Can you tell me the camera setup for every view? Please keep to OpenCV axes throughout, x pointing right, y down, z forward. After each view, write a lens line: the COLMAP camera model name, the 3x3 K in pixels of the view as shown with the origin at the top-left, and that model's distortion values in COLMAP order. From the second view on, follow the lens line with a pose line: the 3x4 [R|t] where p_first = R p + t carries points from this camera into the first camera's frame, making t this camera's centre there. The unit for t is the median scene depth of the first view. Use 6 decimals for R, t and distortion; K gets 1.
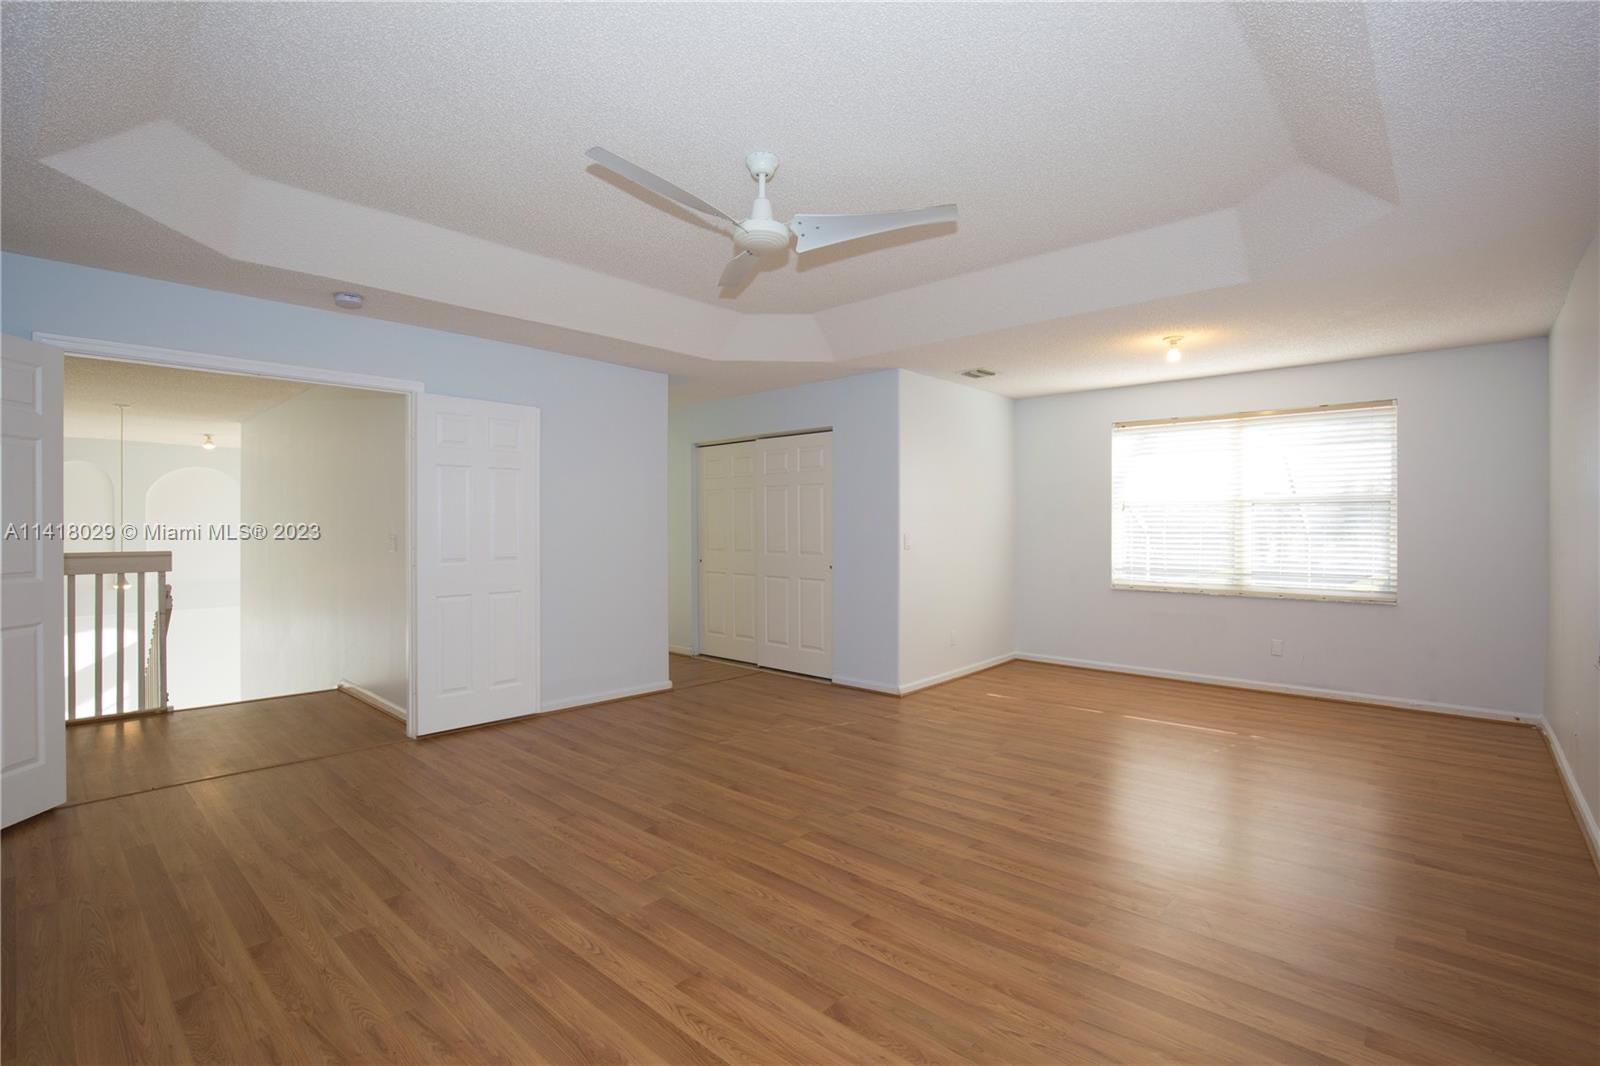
lens RADIAL K [[734.6, 0, 802.4], [0, 734.6, 529.6], [0, 0, 1]] dist [-0.025794, 0.002673]
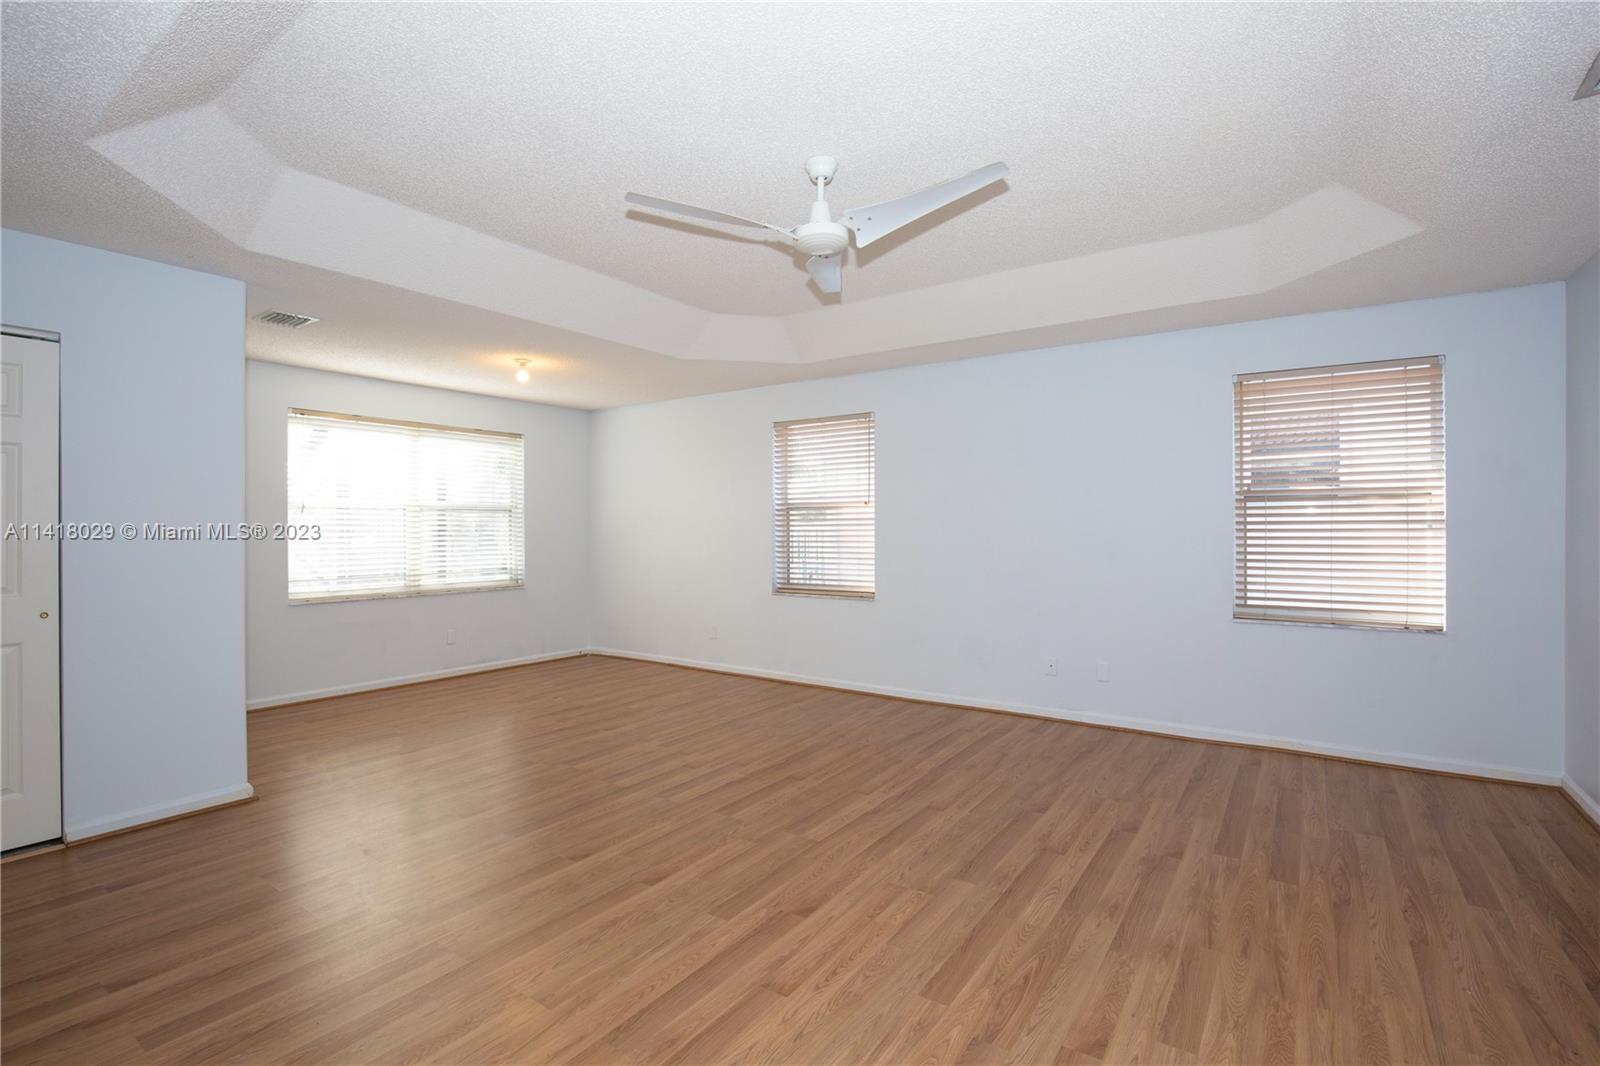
lens RADIAL K [[734.6, 0, 801.0], [0, 734.6, 531.2], [0, 0, 1]] dist [-0.025794, 0.002673]
pose [[-0.125534, -0.003368, 0.992084, -0.947265], [0.005616, 0.999976, 0.004105, -0.006499], [-0.992073, 0.006087, -0.125512, 1.050979]]
